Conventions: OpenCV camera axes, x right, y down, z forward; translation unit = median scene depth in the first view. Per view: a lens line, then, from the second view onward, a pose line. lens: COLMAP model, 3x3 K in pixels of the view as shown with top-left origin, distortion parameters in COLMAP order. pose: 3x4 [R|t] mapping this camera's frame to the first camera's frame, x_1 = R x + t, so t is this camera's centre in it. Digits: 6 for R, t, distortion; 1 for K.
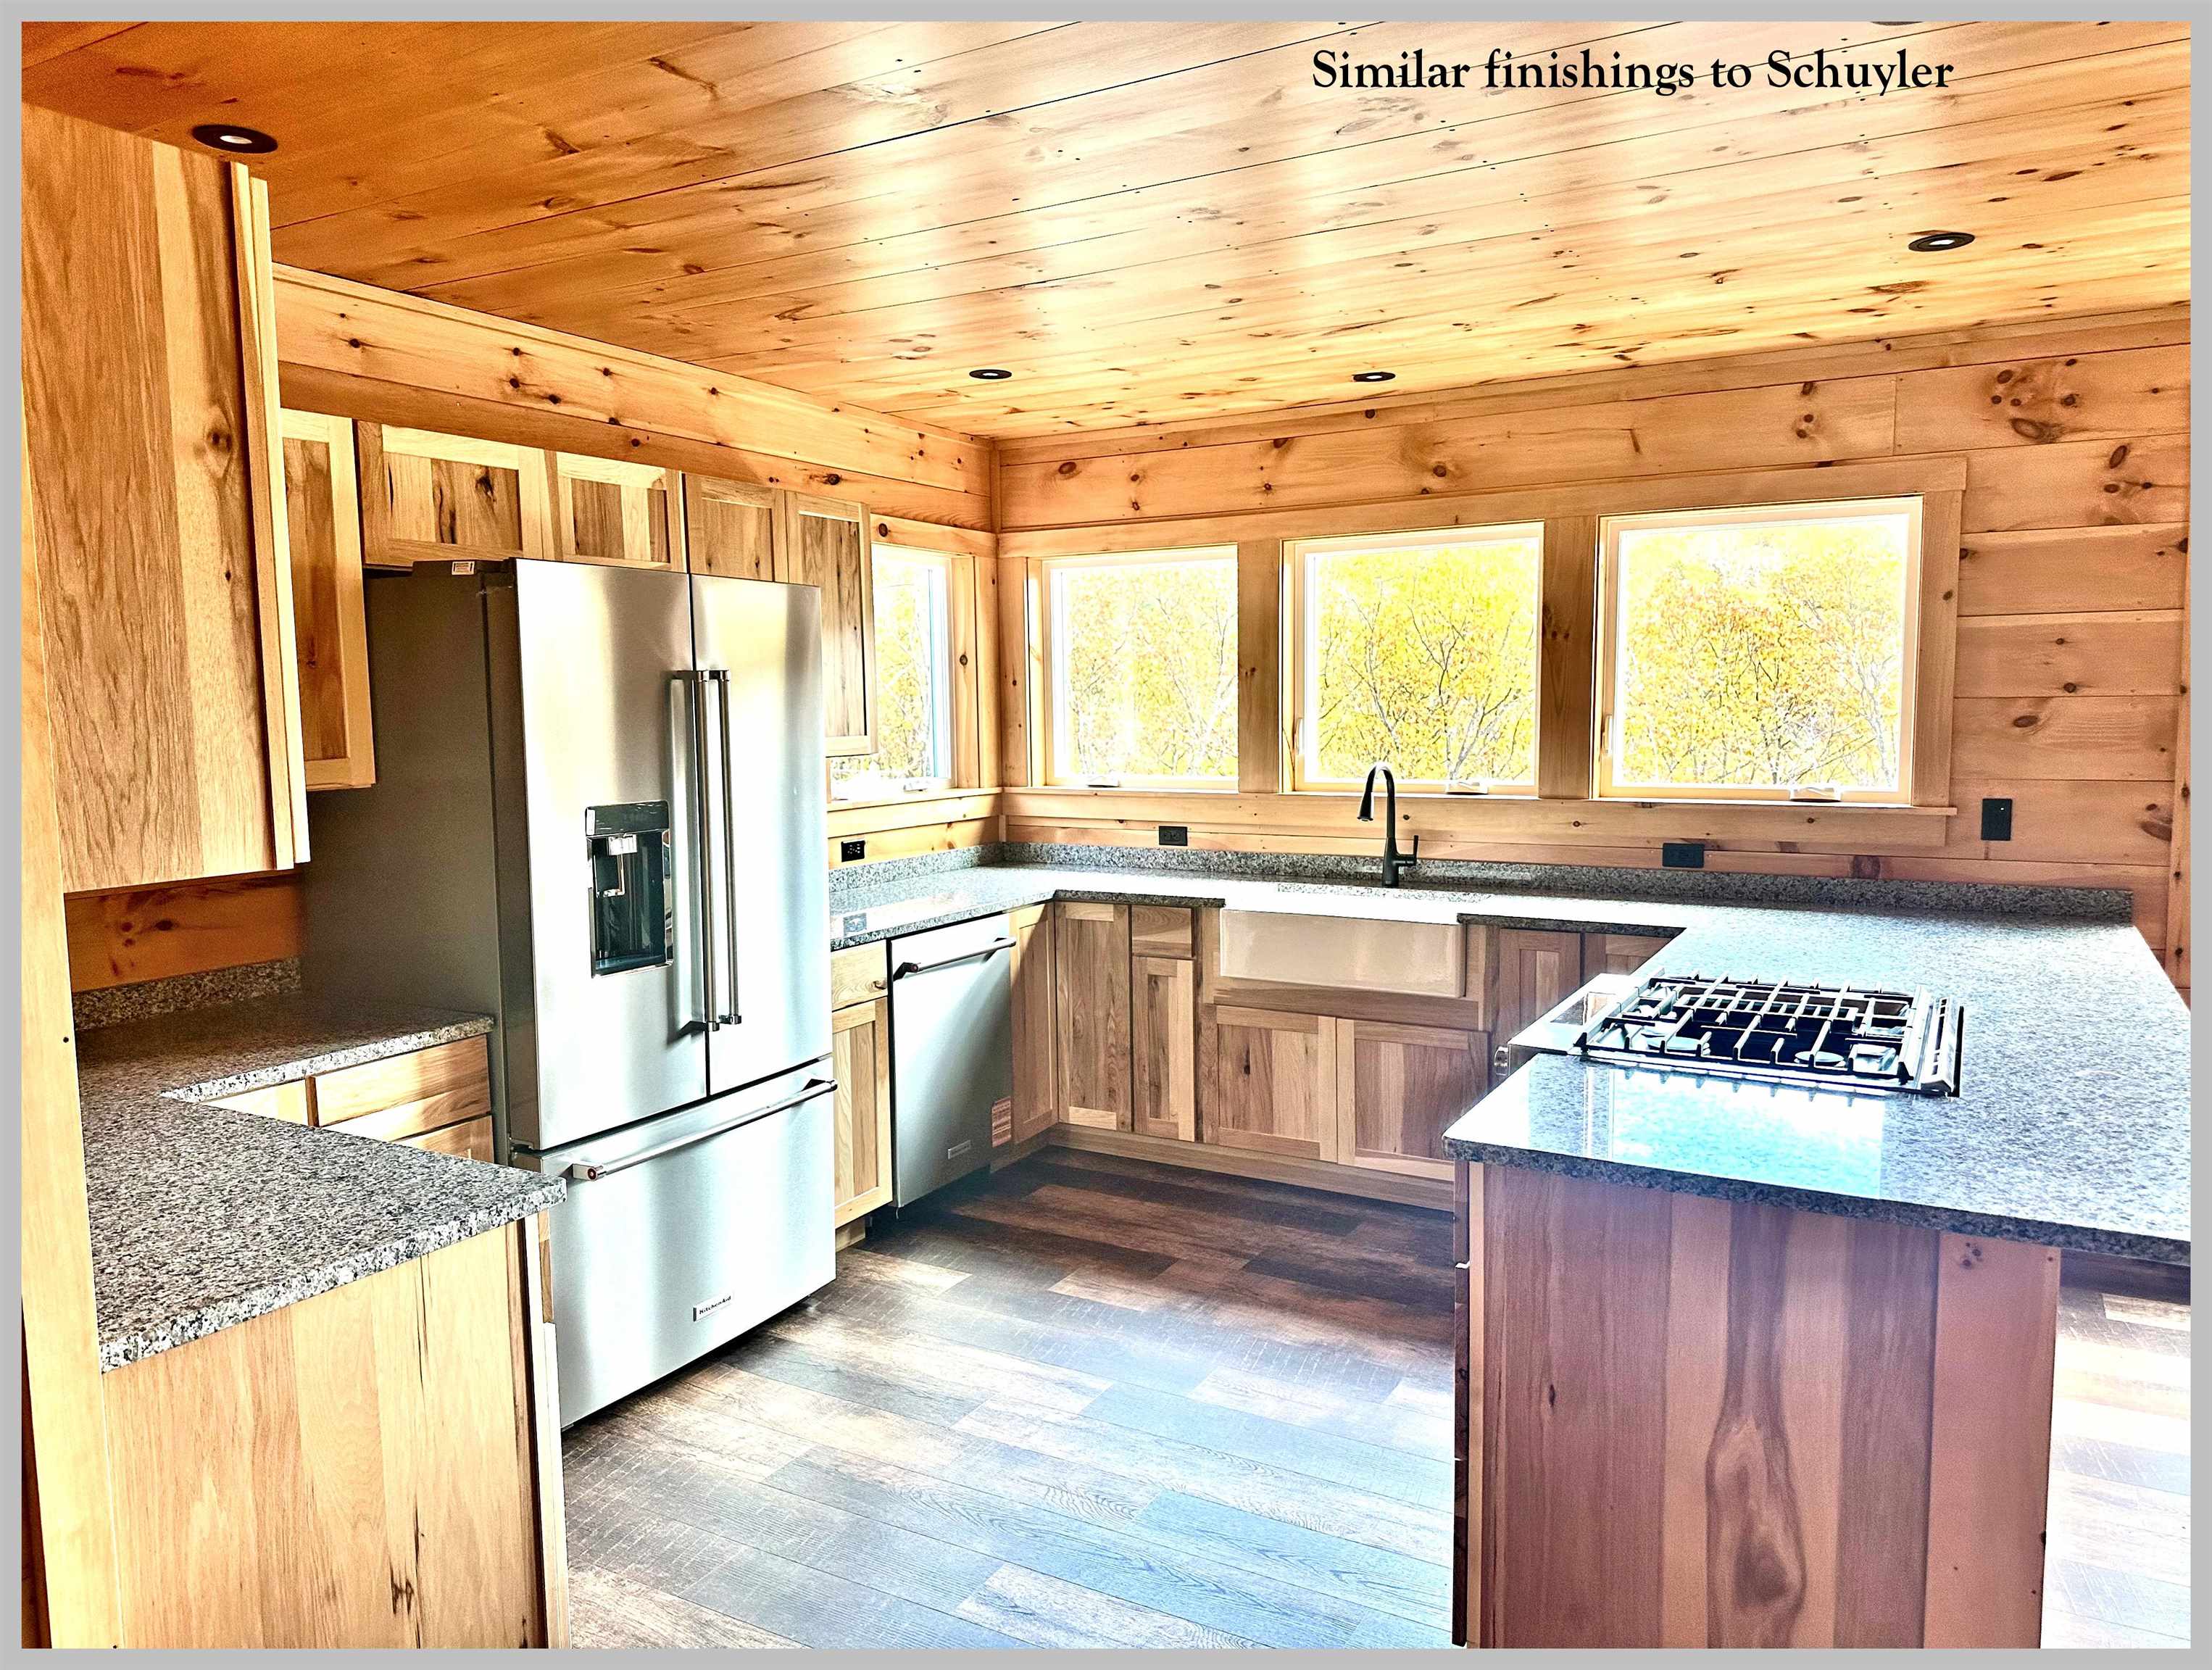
lens RADIAL K [[1516.2, 0, 1104.2], [0, 1516.2, 809.2], [0, 0, 1]] dist [0.062222, -0.096975]
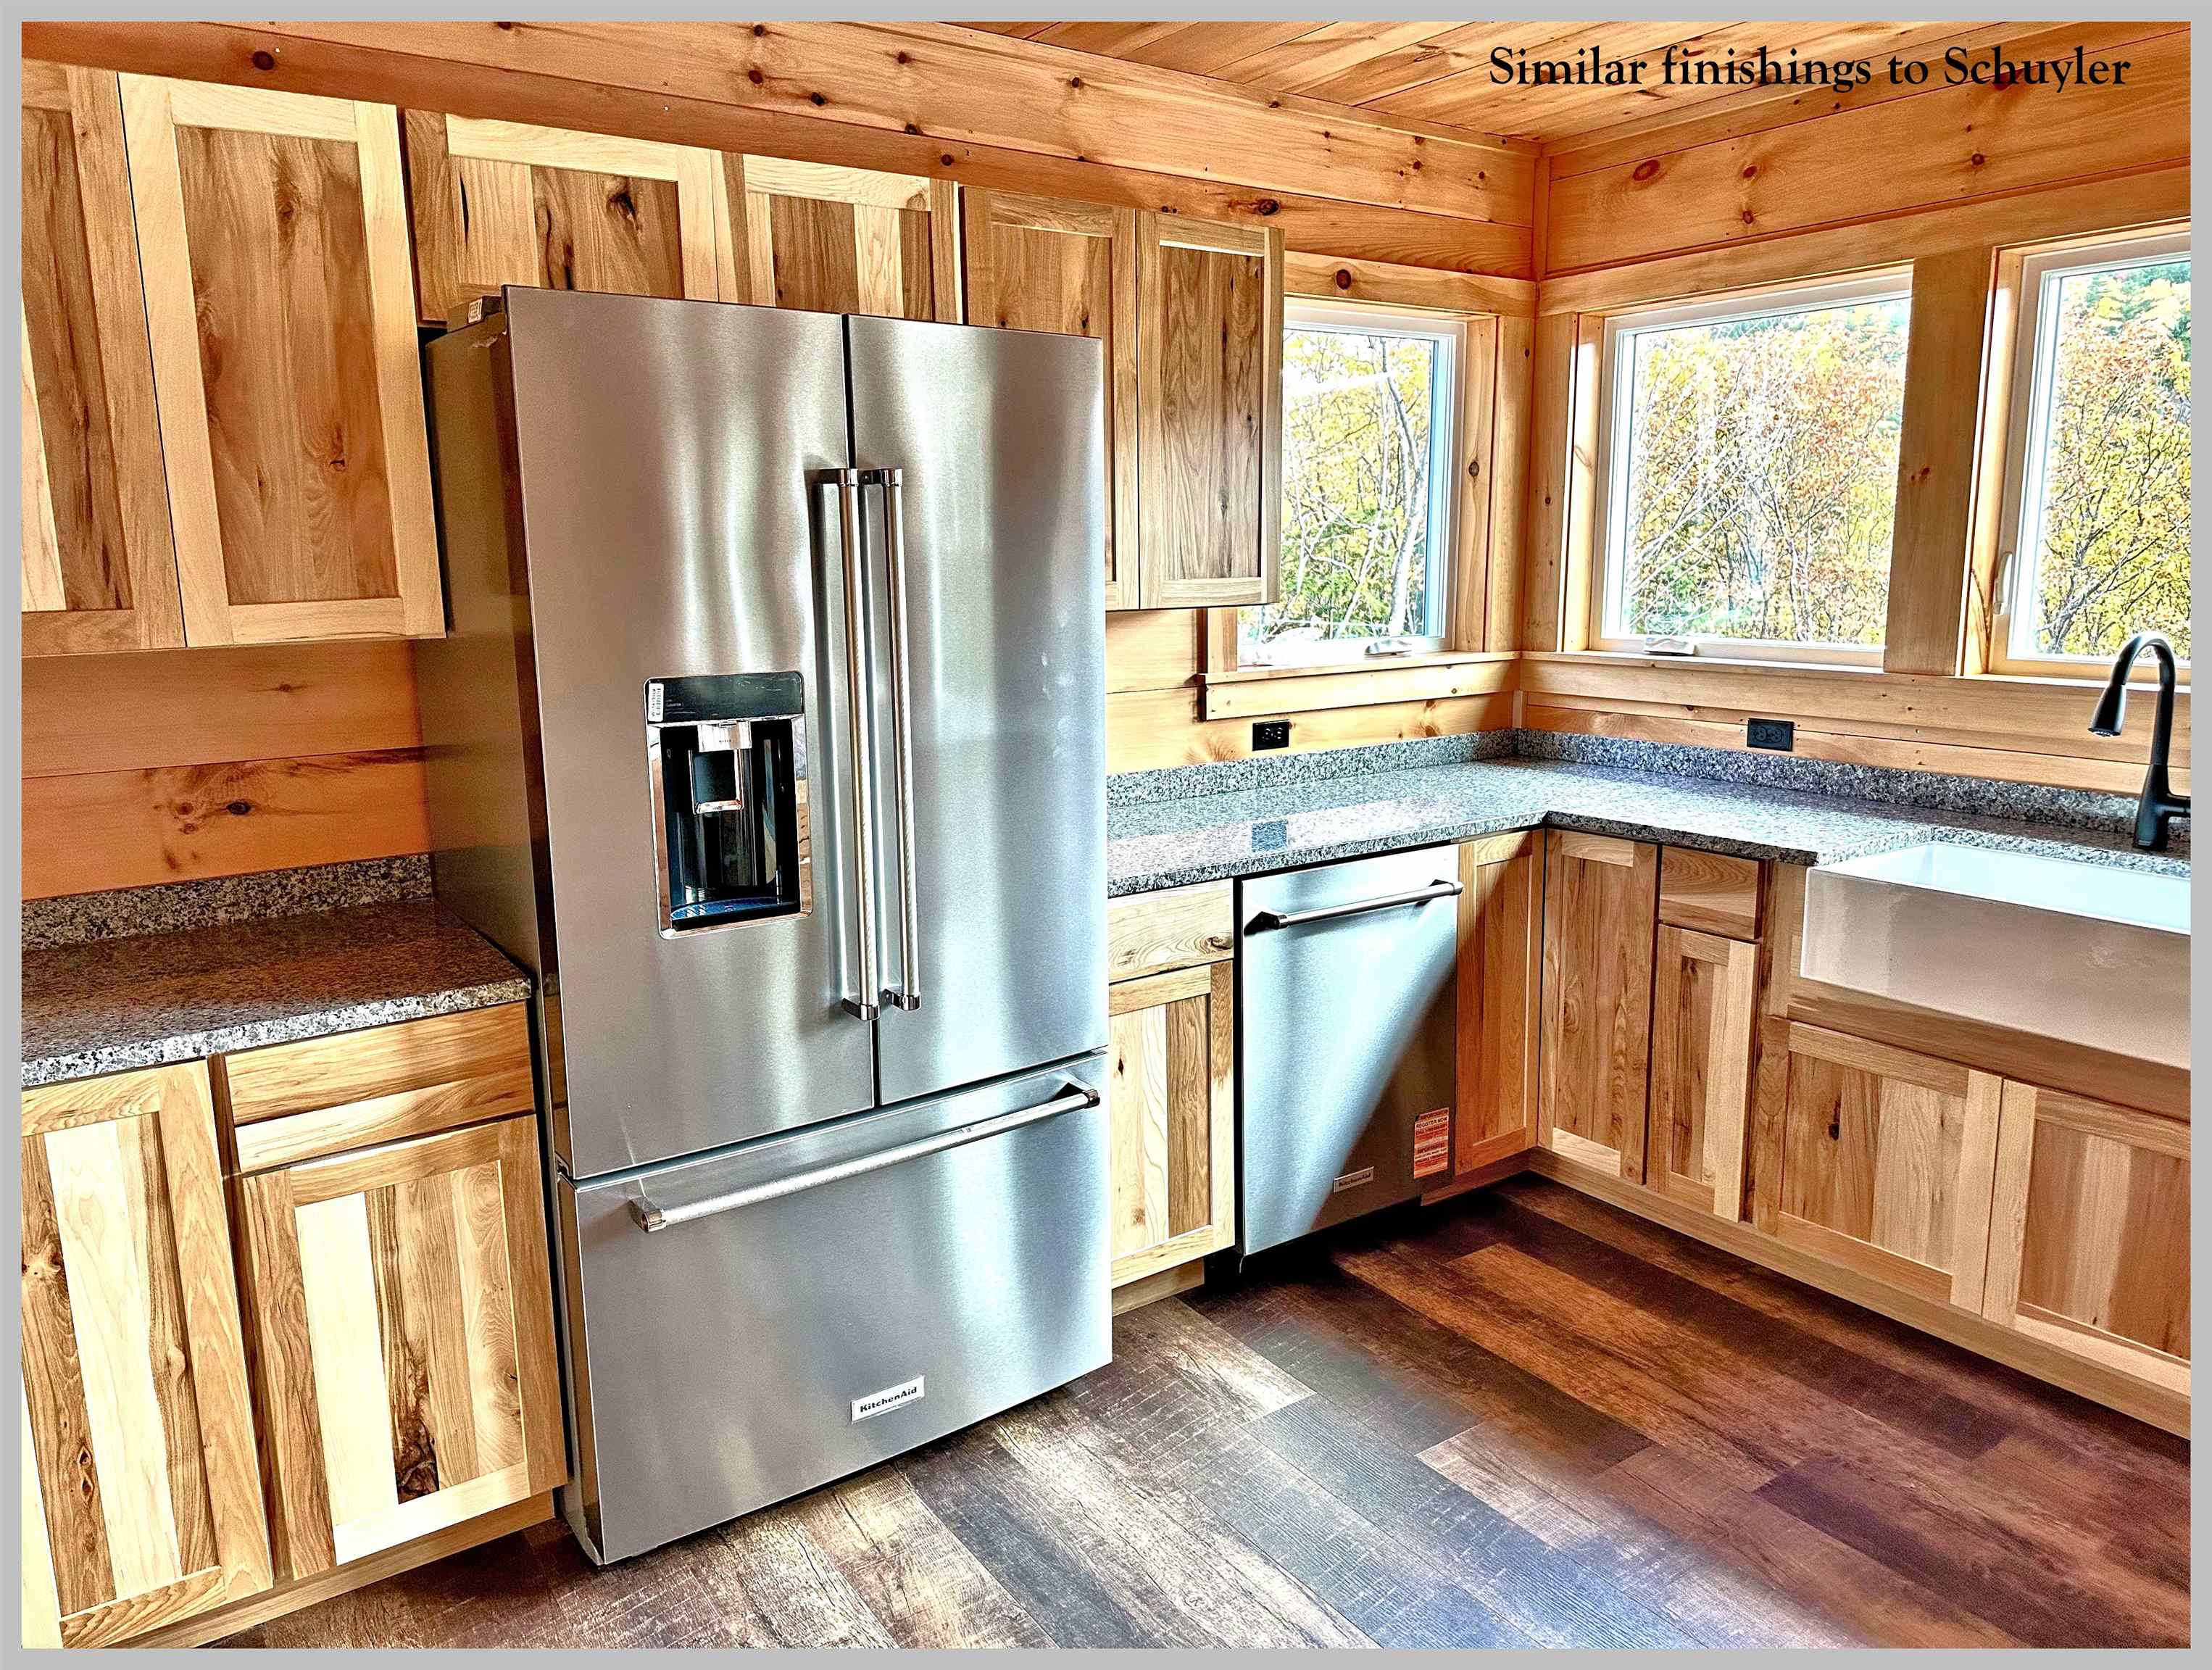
lens RADIAL K [[1516.2, 0, 1104.2], [0, 1516.2, 809.2], [0, 0, 1]] dist [0.062222, -0.096975]
pose [[0.901111, 0.075146, -0.427028, 0.084475], [-0.031172, 0.993546, 0.109061, -0.016068], [0.432467, -0.084965, 0.897637, 0.337864]]
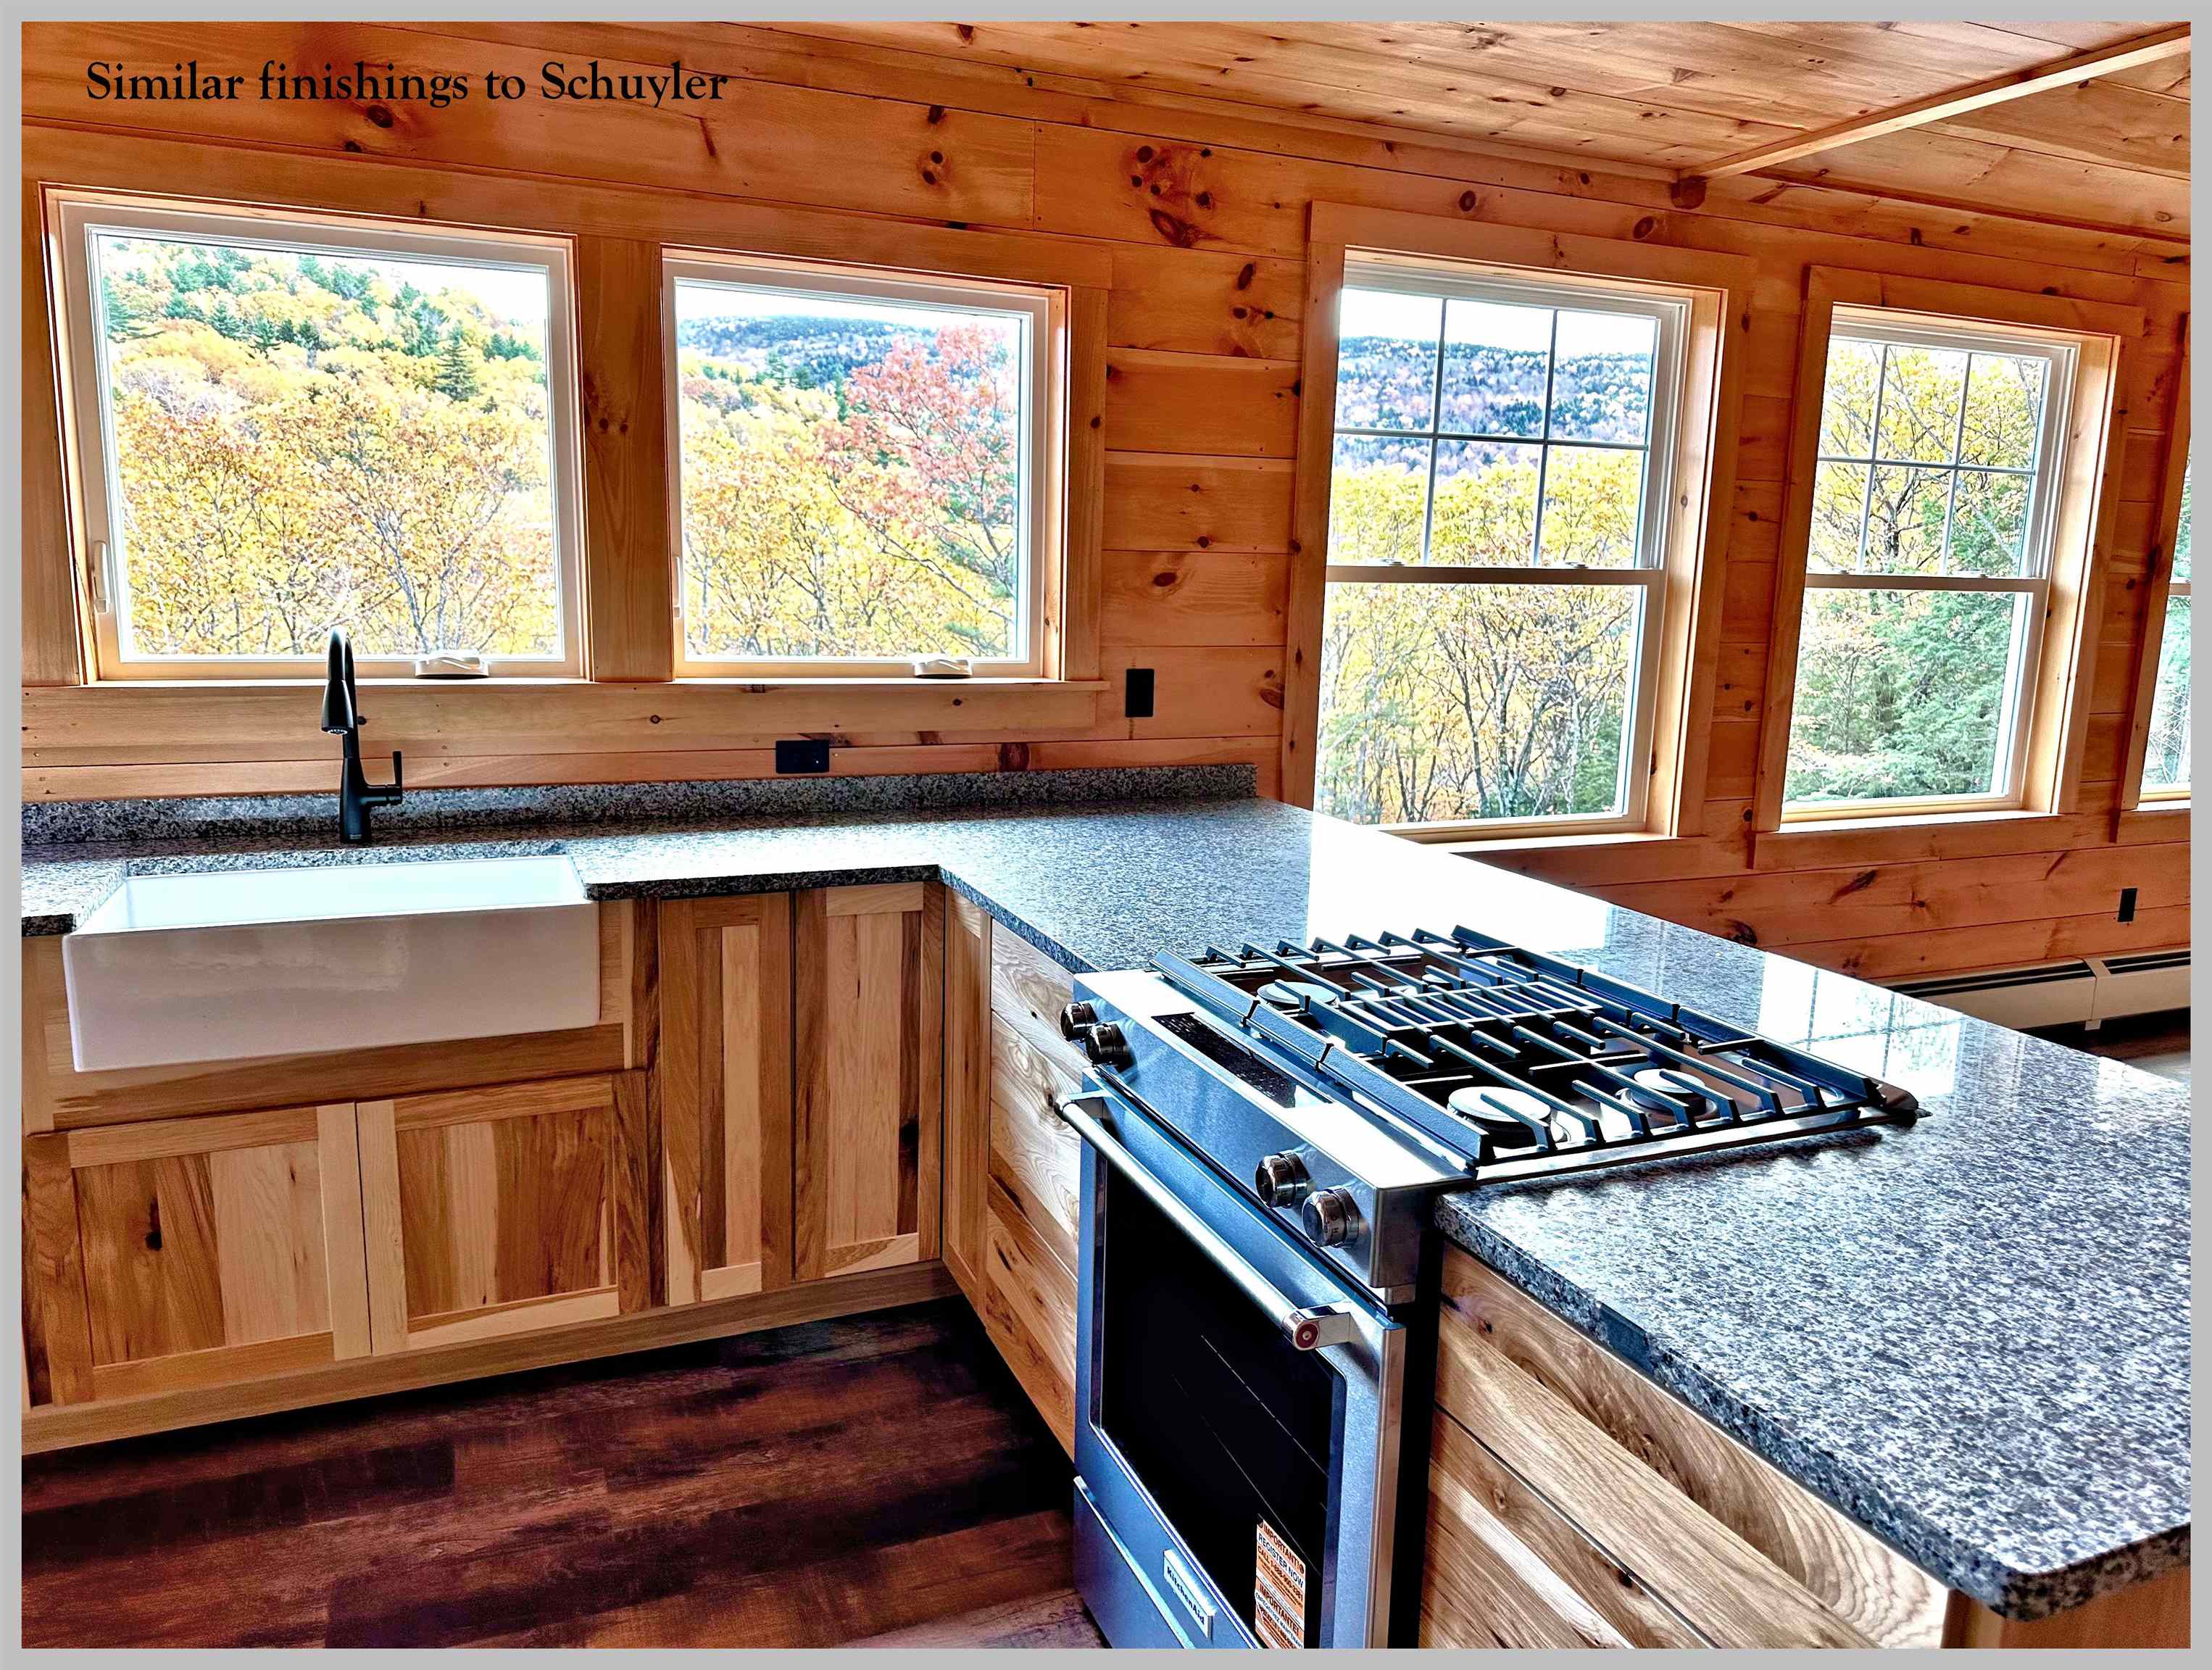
lens RADIAL K [[1541.7, 0, 1102.1], [0, 1541.7, 813.0], [0, 0, 1]] dist [0.088741, -0.102309]
pose [[0.604663, -0.102625, 0.789842, -0.116637], [0.023799, 0.993550, 0.110873, -0.021158], [-0.796126, -0.048243, 0.603205, 0.449644]]
